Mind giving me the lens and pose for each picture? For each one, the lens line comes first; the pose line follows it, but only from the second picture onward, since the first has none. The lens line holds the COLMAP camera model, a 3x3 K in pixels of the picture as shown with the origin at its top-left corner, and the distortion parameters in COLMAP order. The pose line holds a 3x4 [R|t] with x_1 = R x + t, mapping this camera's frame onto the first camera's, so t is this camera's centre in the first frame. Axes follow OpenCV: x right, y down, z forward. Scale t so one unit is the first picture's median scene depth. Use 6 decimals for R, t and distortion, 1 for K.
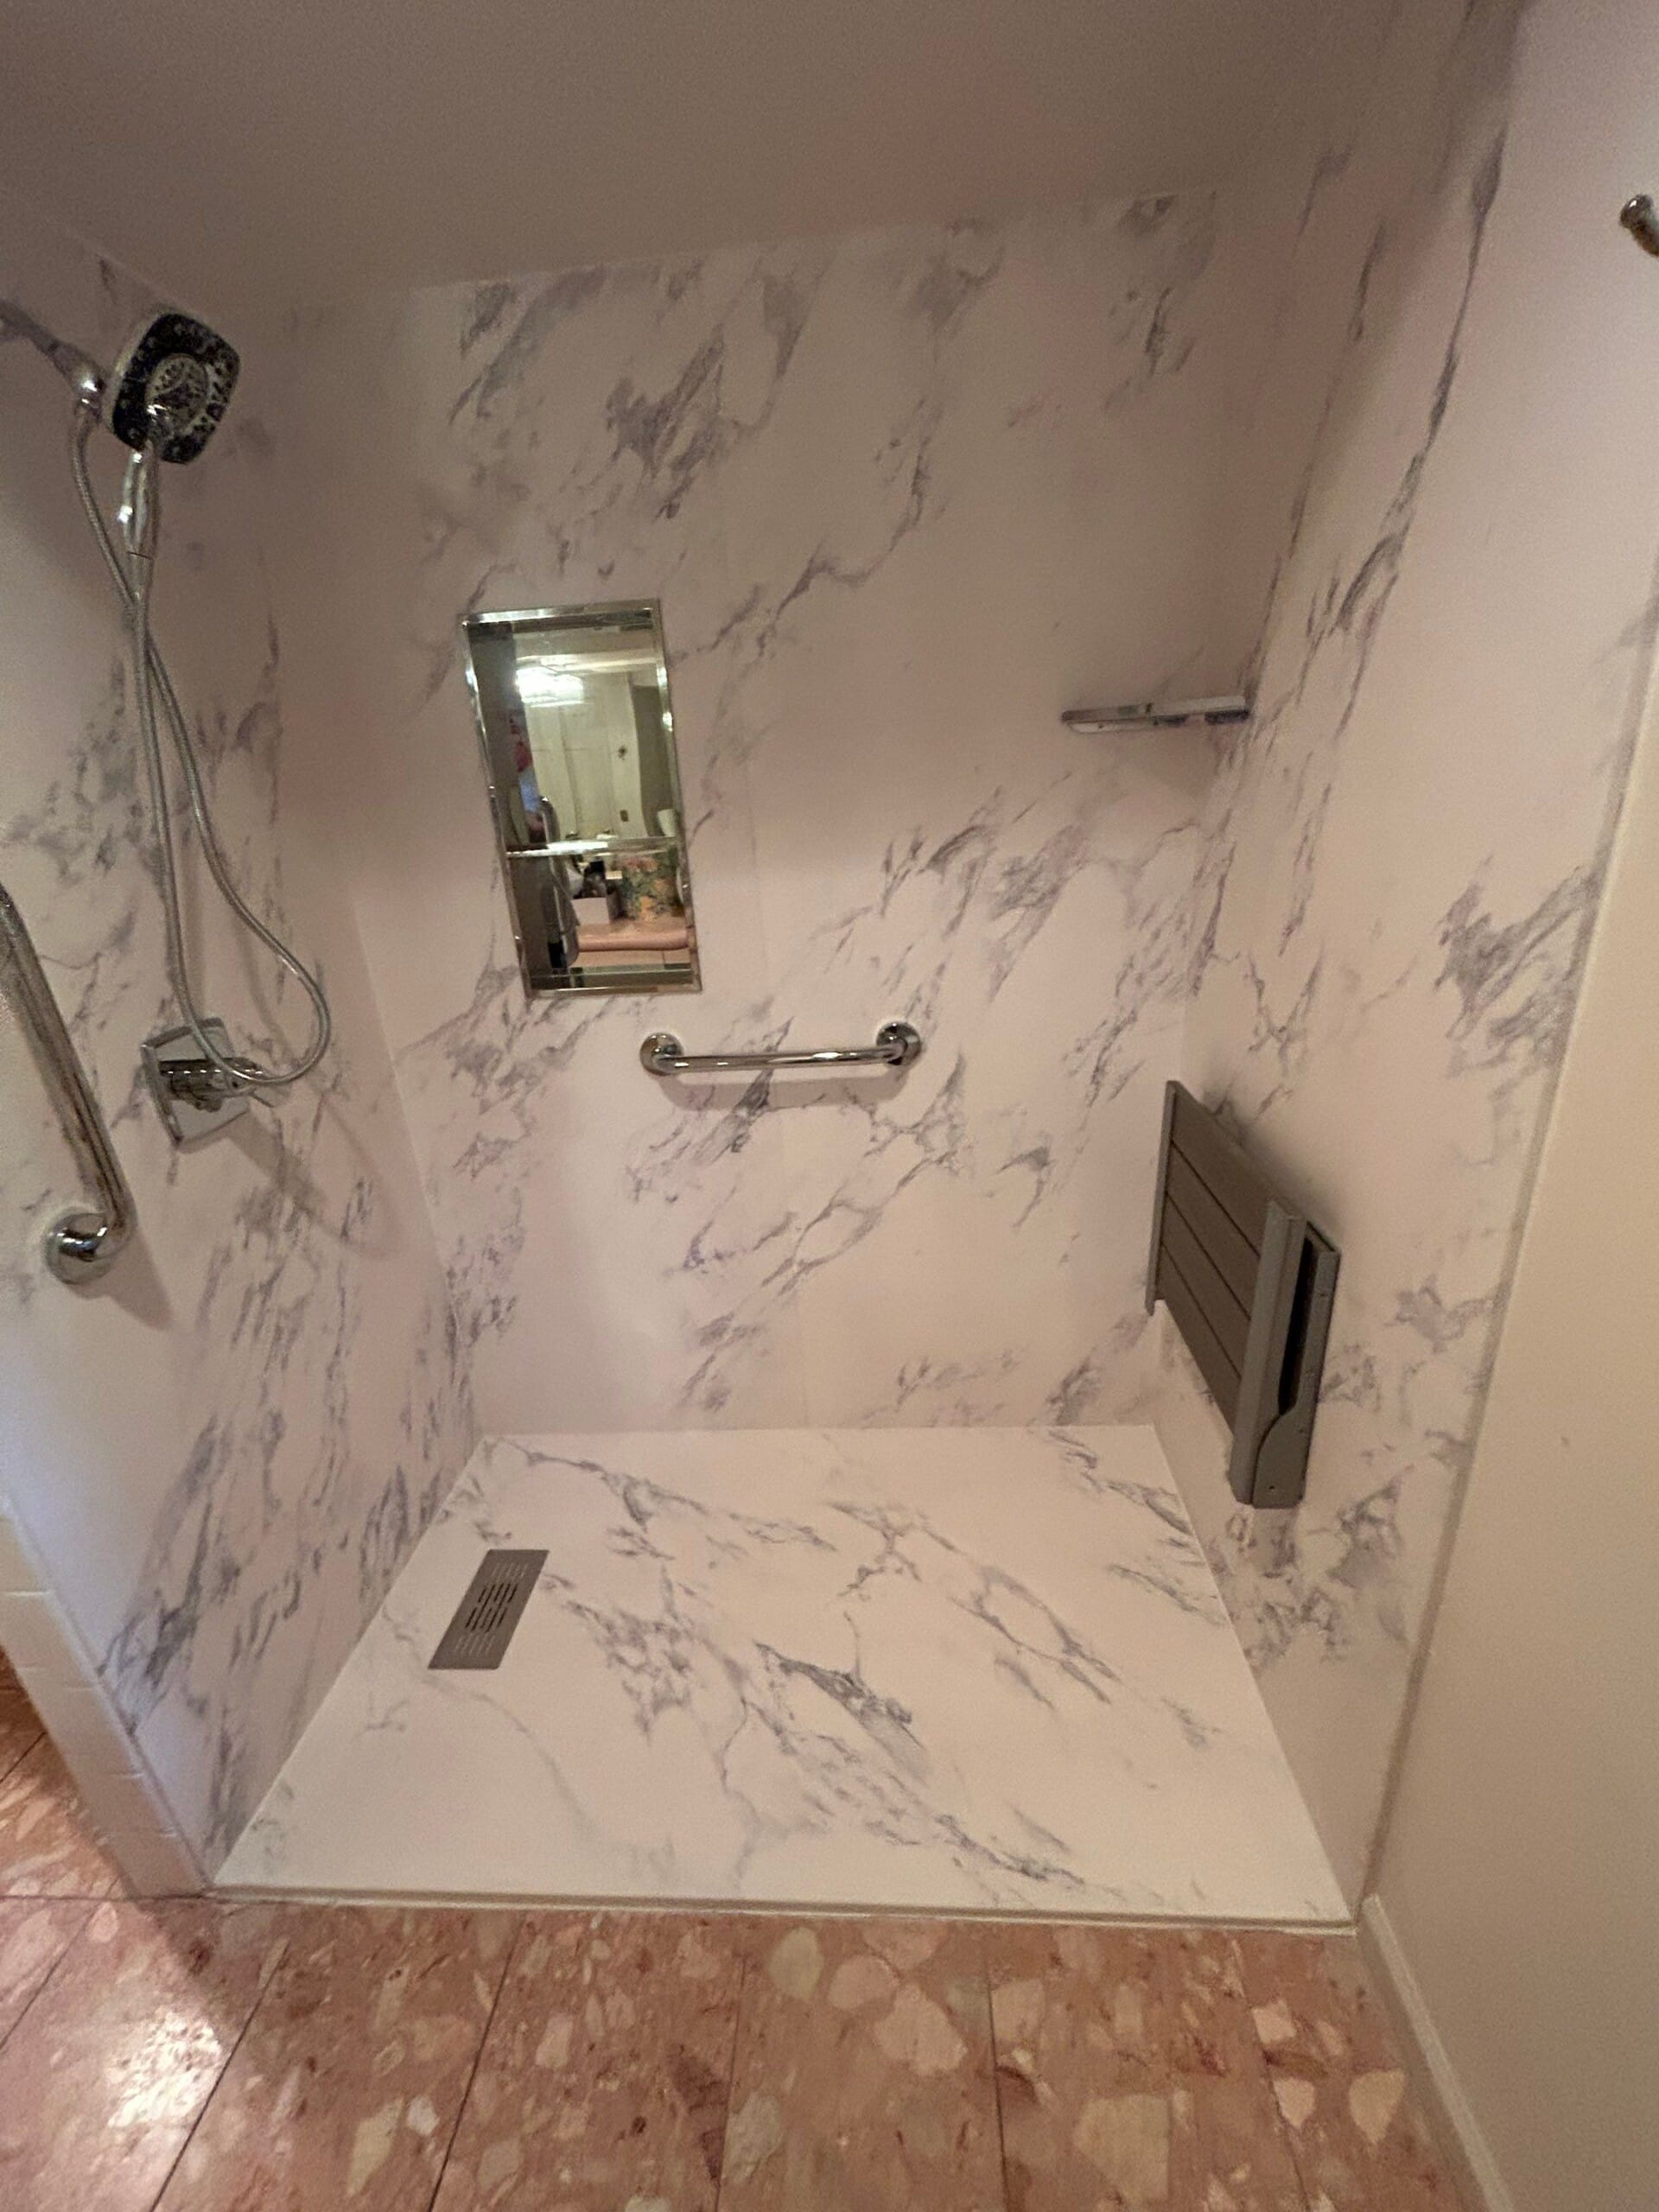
lens RADIAL K [[894.5, 0, 817.1], [0, 894.5, 1094.1], [0, 0, 1]] dist [0.000111, 0.001262]
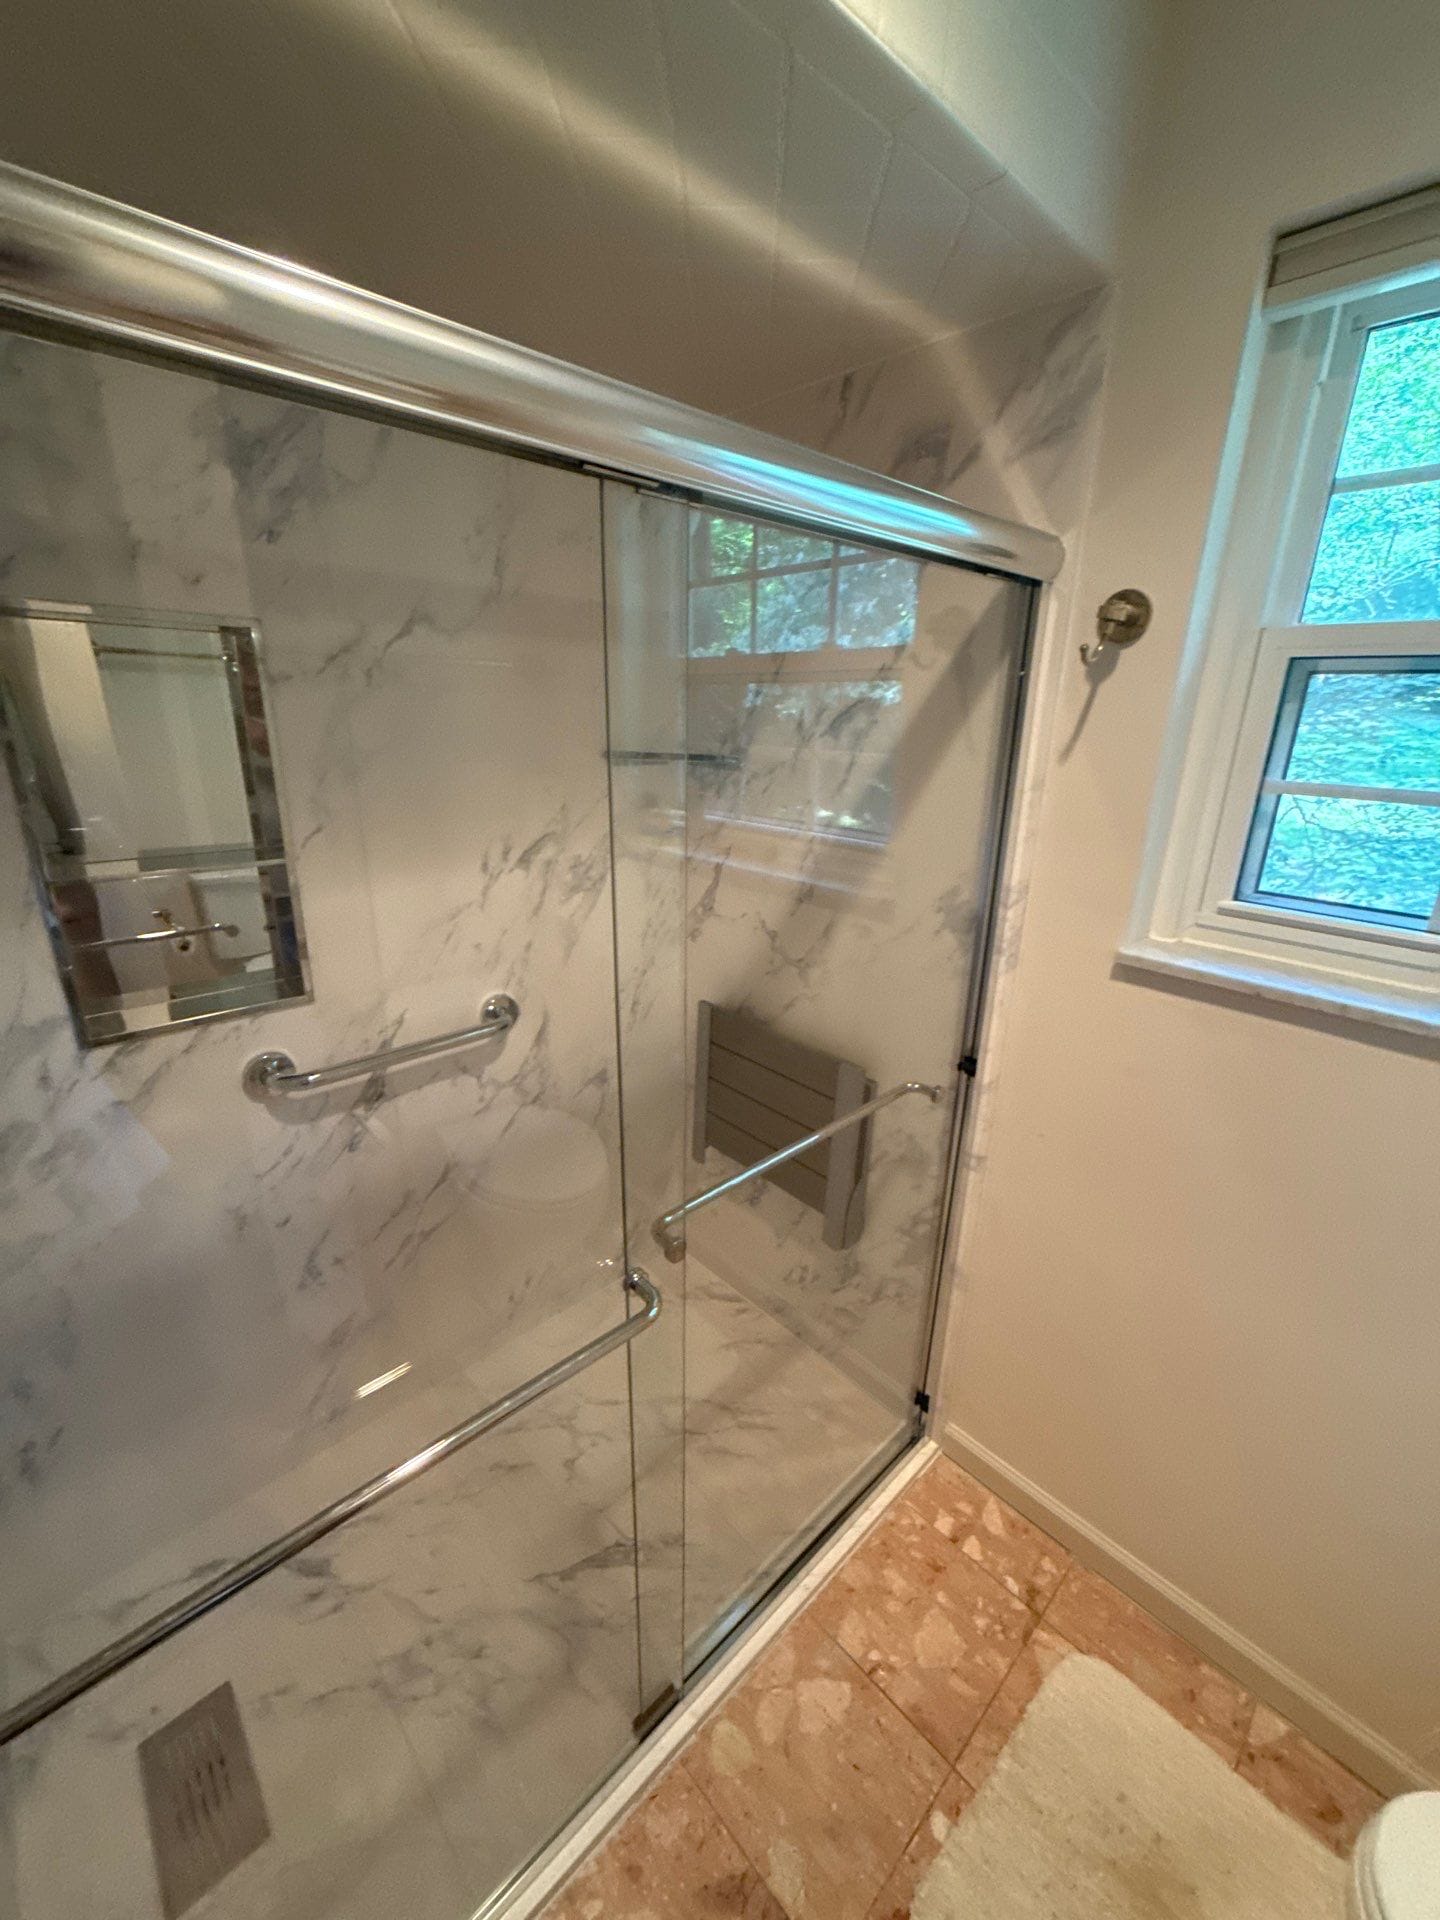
lens RADIAL K [[776.4, 0, 724.1], [0, 776.4, 956.3], [0, 0, 1]] dist [0.000111, 0.001262]
pose [[0.678005, -0.149769, 0.719637, -0.493550], [0.185222, 0.982241, 0.029916, -0.120858], [-0.711338, 0.113009, 0.693705, 0.092765]]
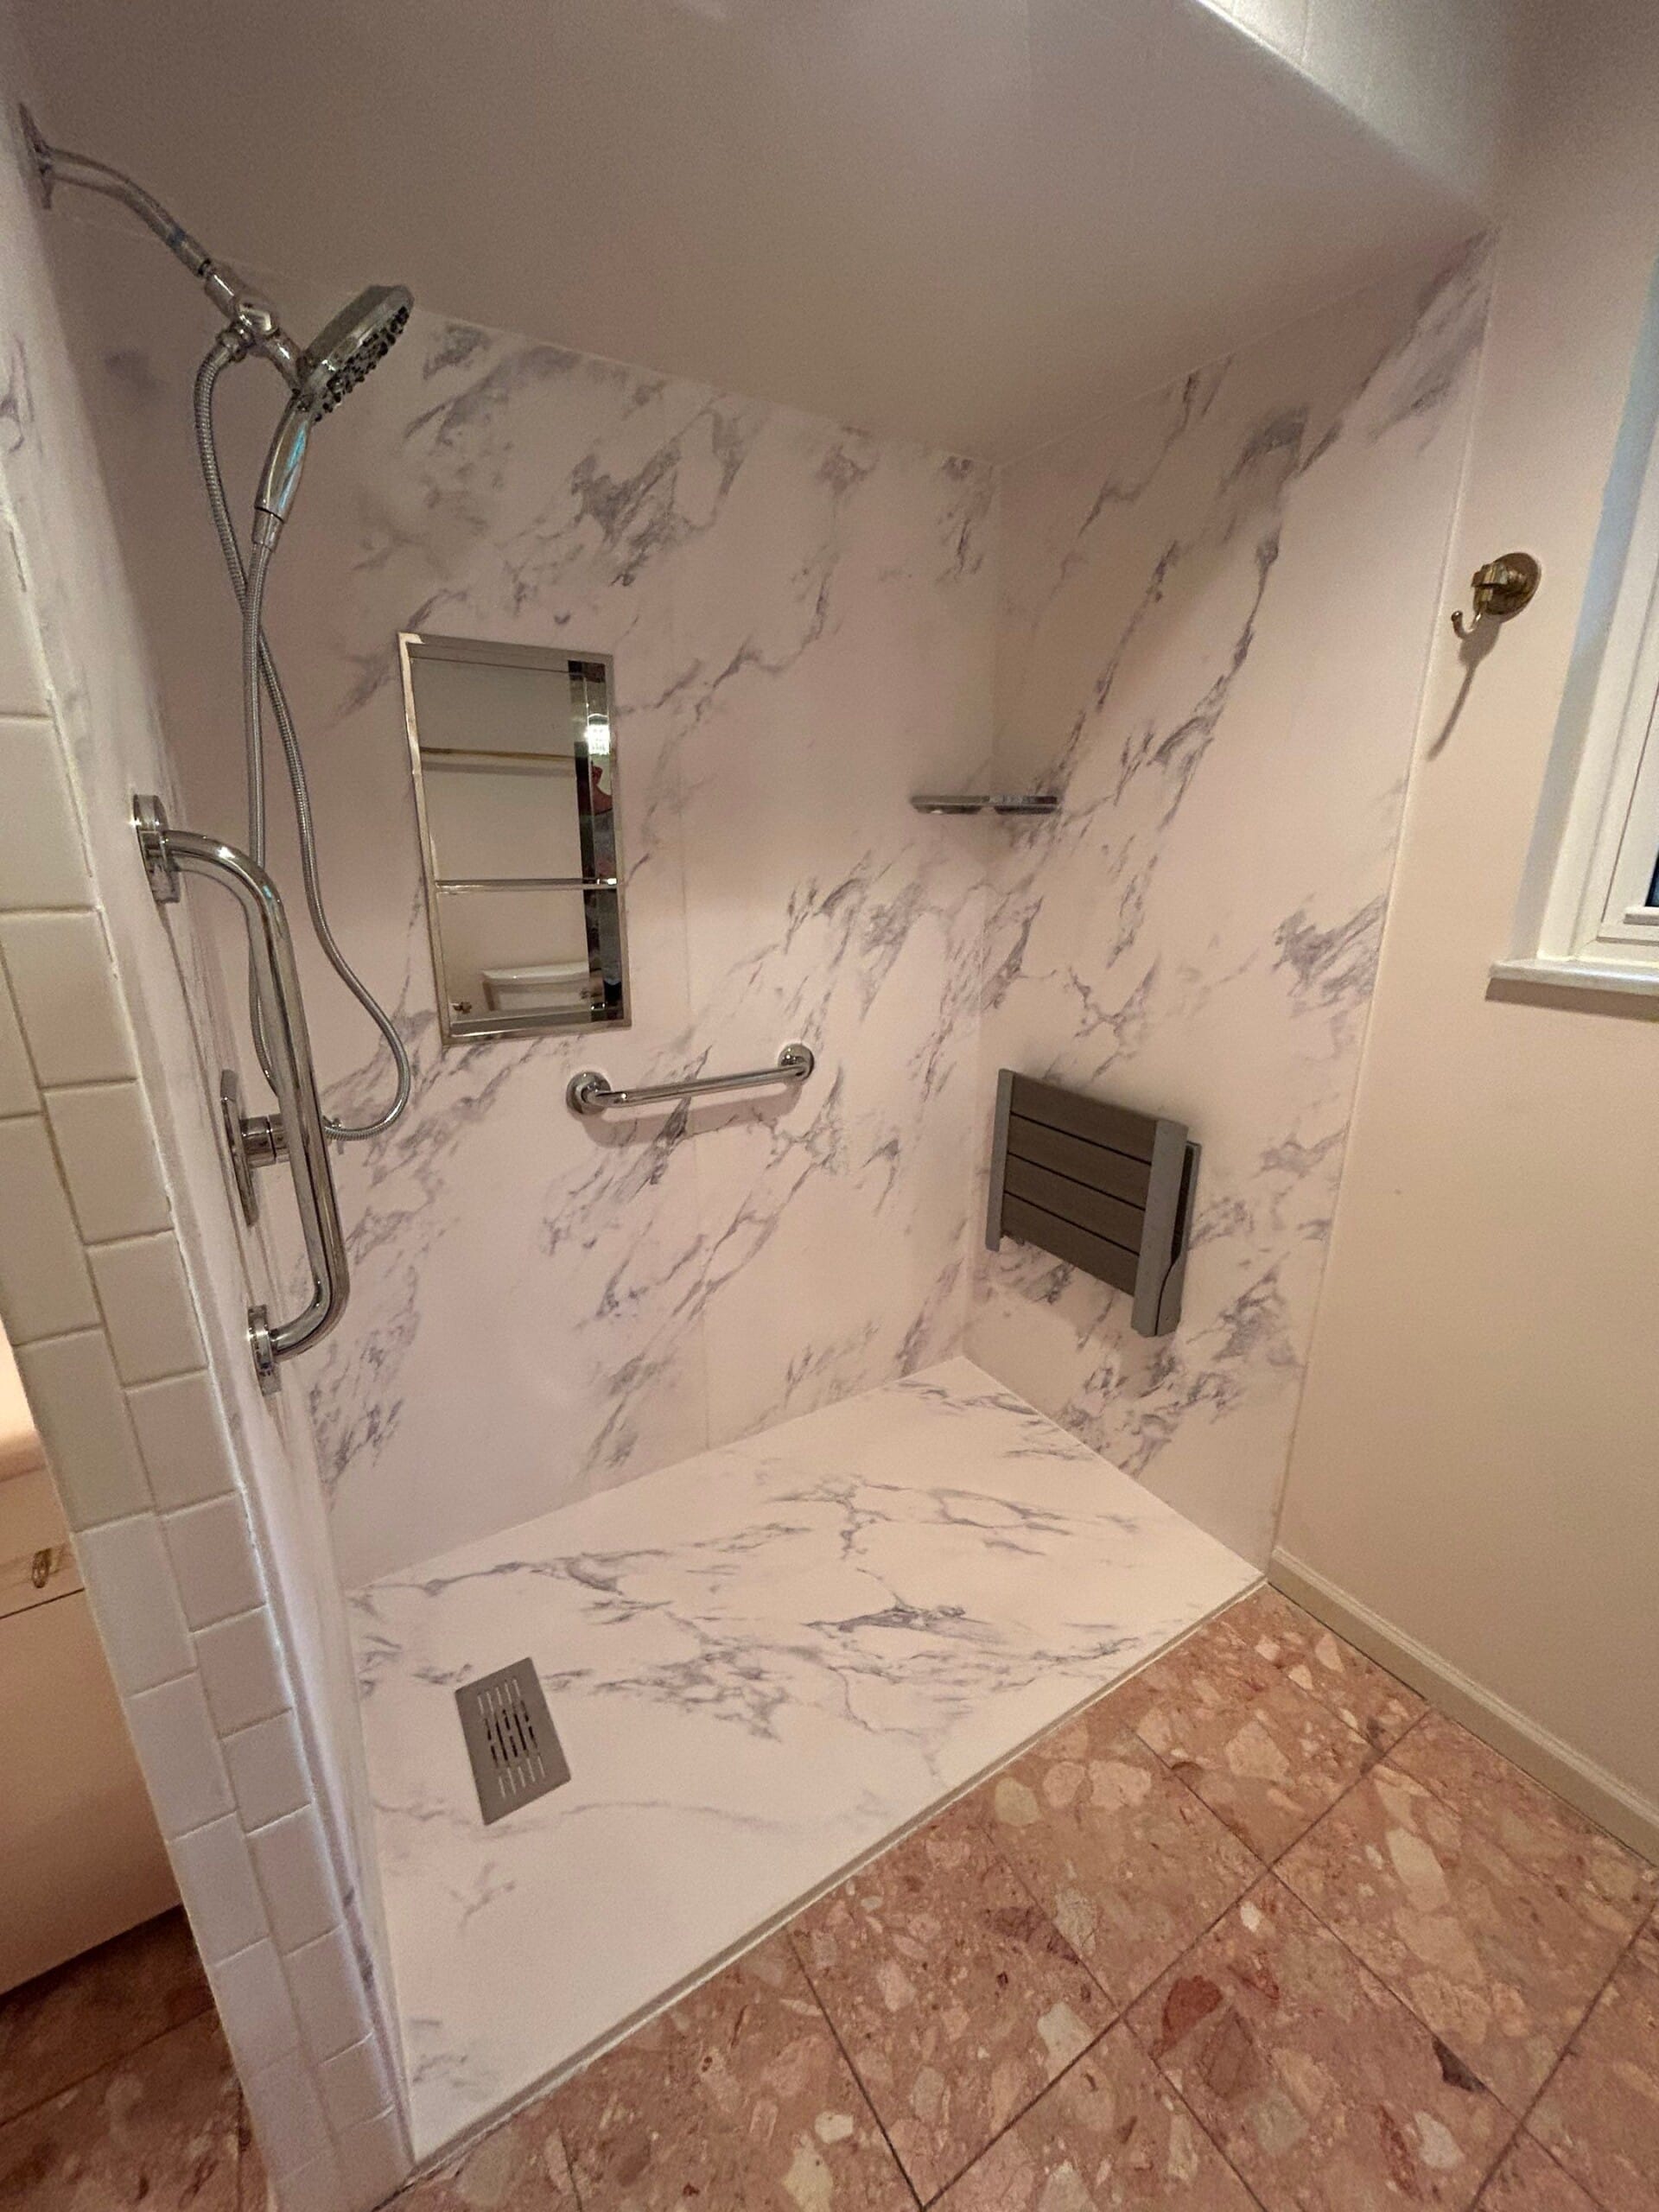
lens RADIAL K [[894.5, 0, 827.3], [0, 894.5, 1092.2], [0, 0, 1]] dist [0.000111, 0.001262]
pose [[0.814438, -0.095027, 0.572417, -0.619831], [0.143884, 0.988762, -0.040575, 0.038171], [-0.562129, 0.115407, 0.818958, 0.045708]]
